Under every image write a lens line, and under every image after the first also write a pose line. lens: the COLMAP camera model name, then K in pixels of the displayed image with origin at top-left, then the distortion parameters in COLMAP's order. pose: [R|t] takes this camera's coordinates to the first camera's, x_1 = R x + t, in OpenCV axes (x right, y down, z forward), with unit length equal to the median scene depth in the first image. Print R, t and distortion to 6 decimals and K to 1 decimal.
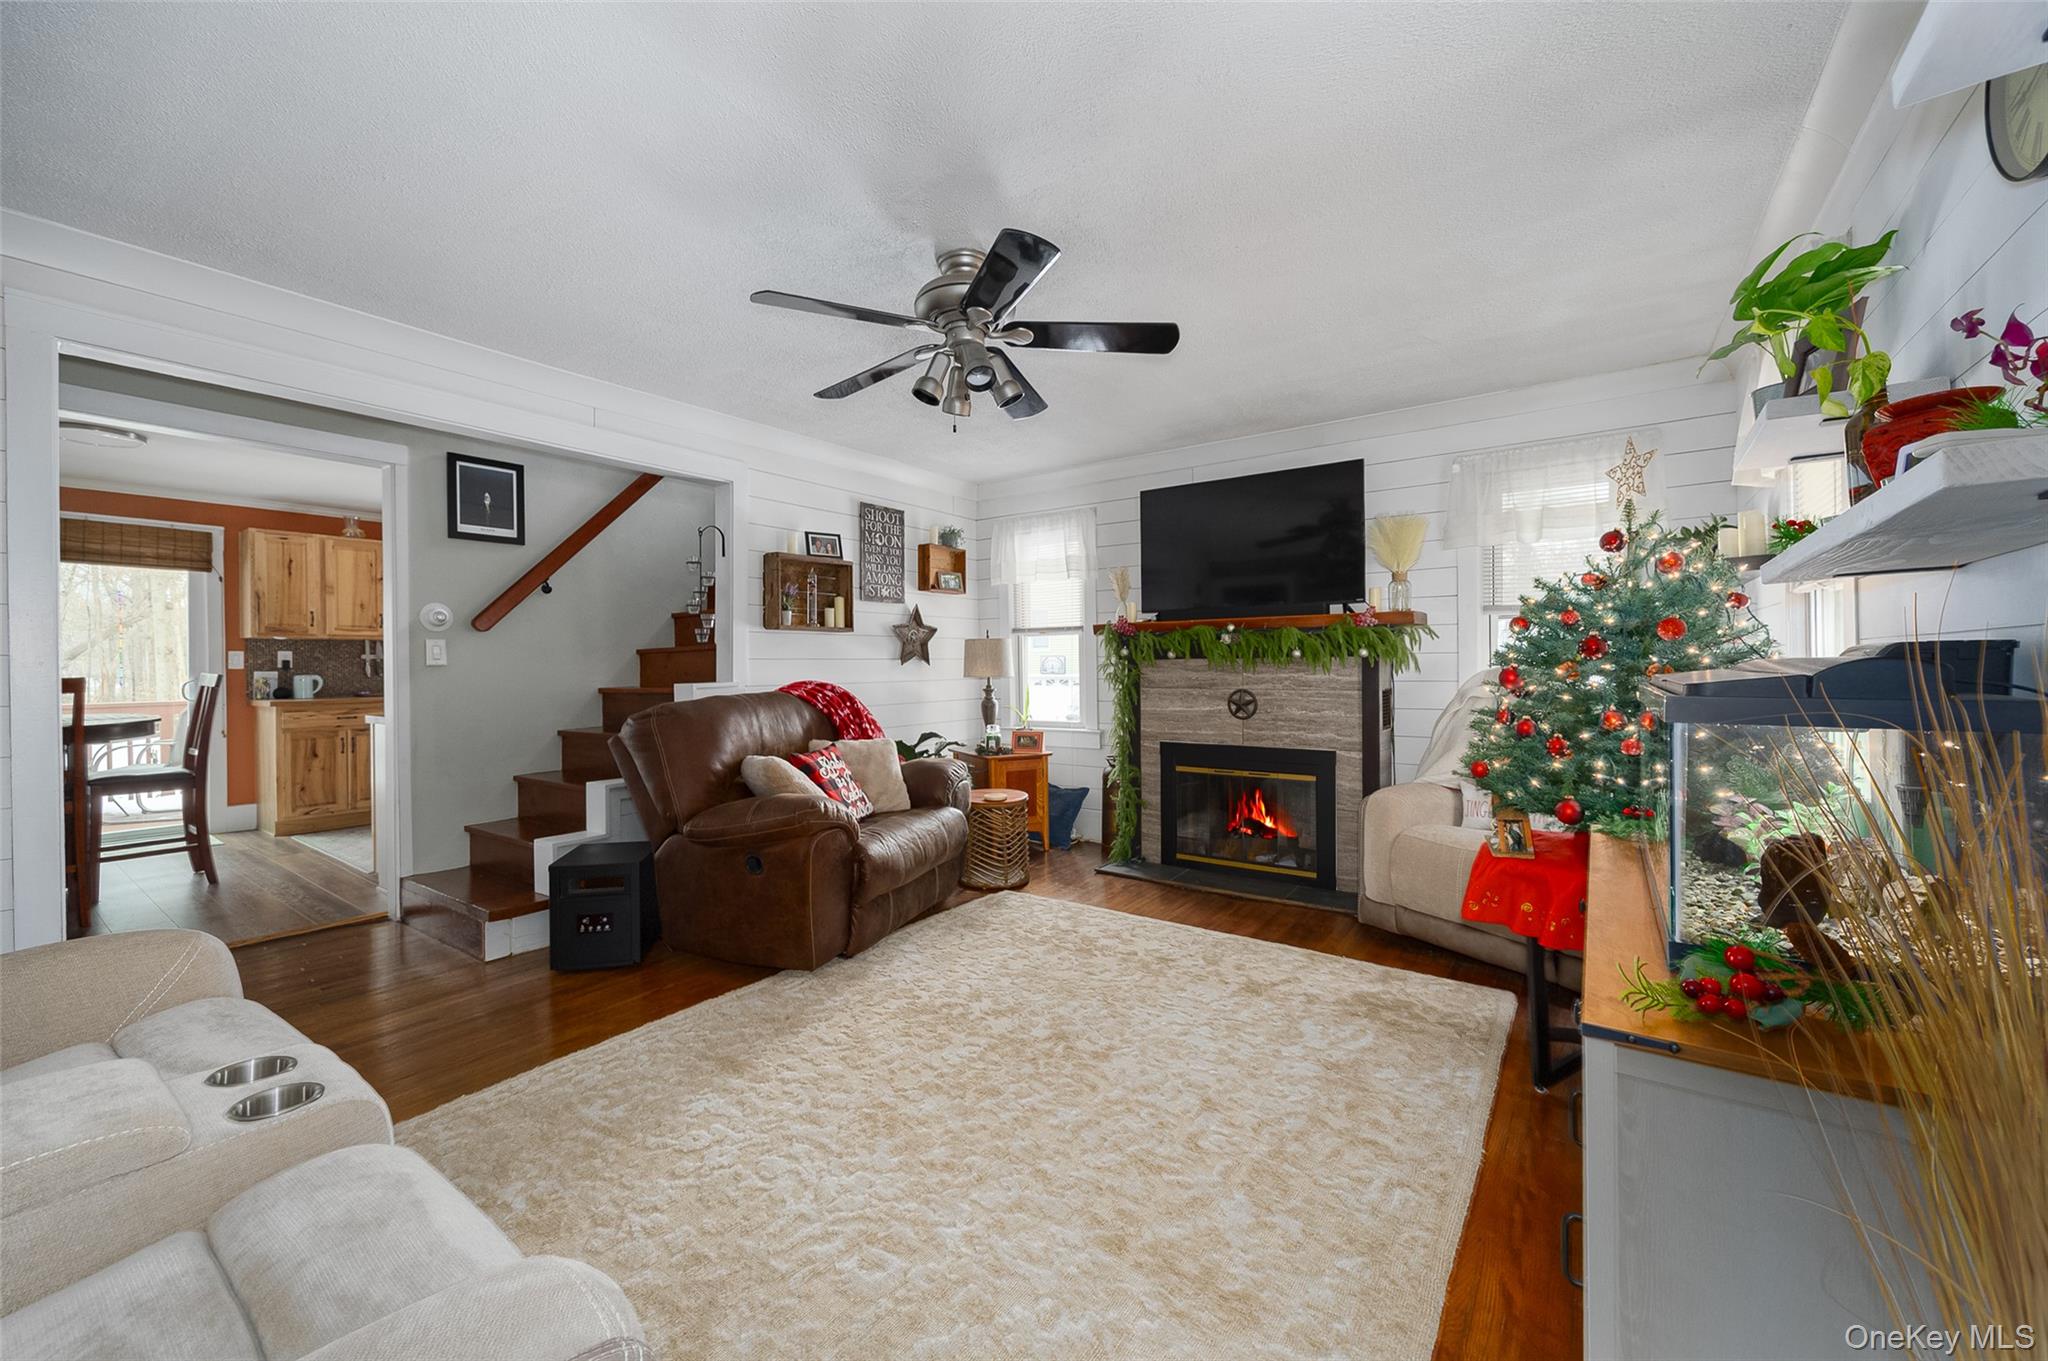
lens RADIAL K [[800.4, 0, 1024.8], [0, 800.4, 668.5], [0, 0, 1]] dist [-0.000846, -0.000002]
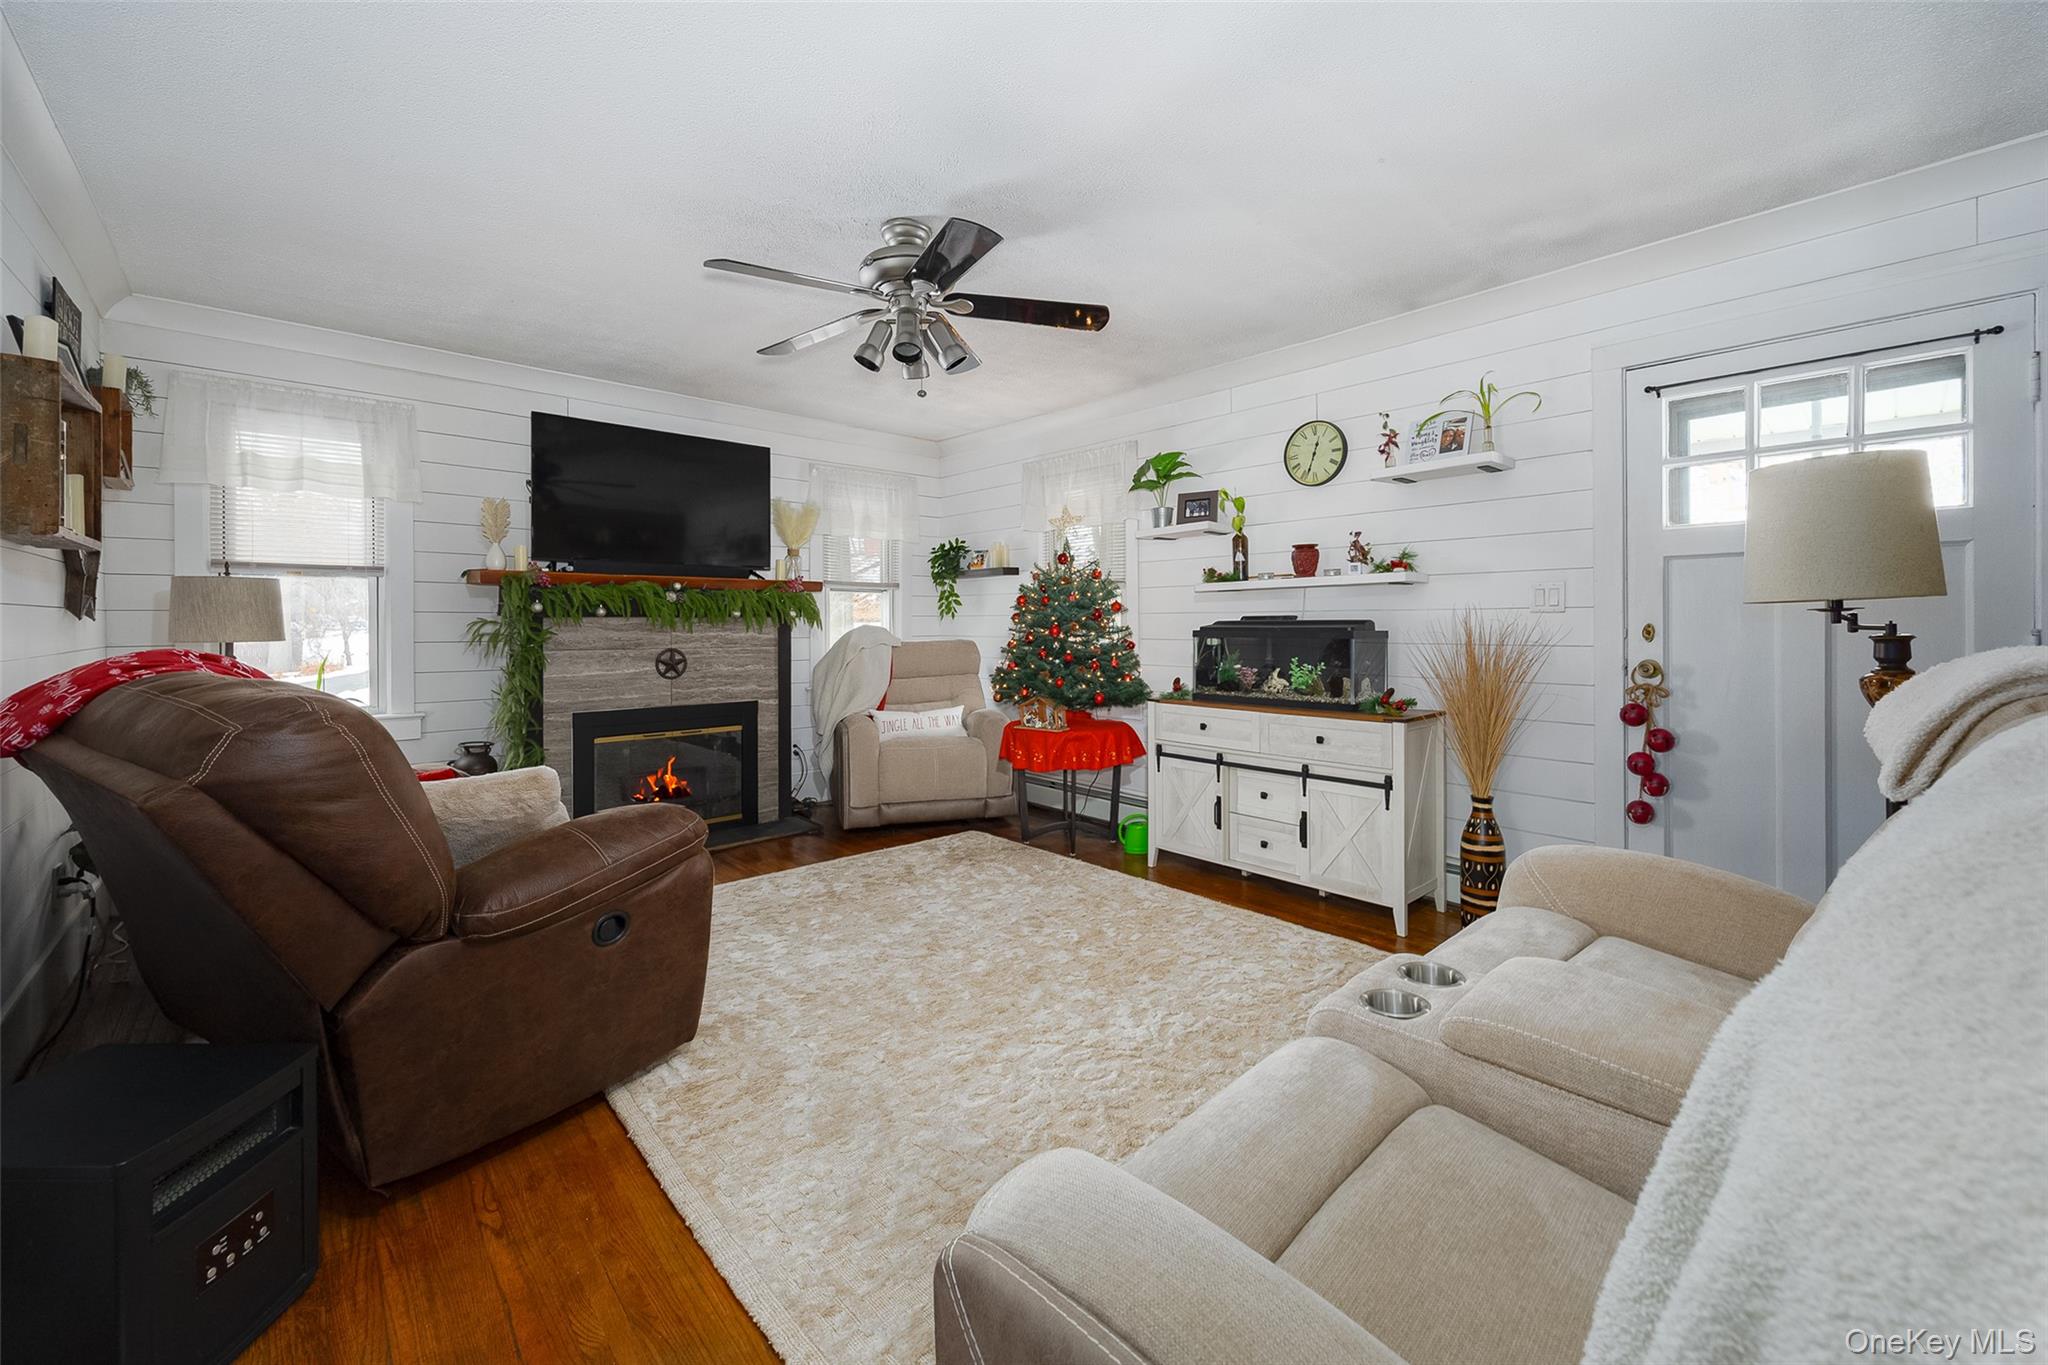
lens RADIAL K [[800.4, 0, 1022.3], [0, 800.4, 630.6], [0, 0, 1]] dist [-0.000846, -0.000002]
pose [[0.208293, -0.000089, 0.978066, -0.597256], [0.006516, 0.999978, -0.001297, 0.007625], [-0.978045, 0.006643, 0.208289, 0.367910]]
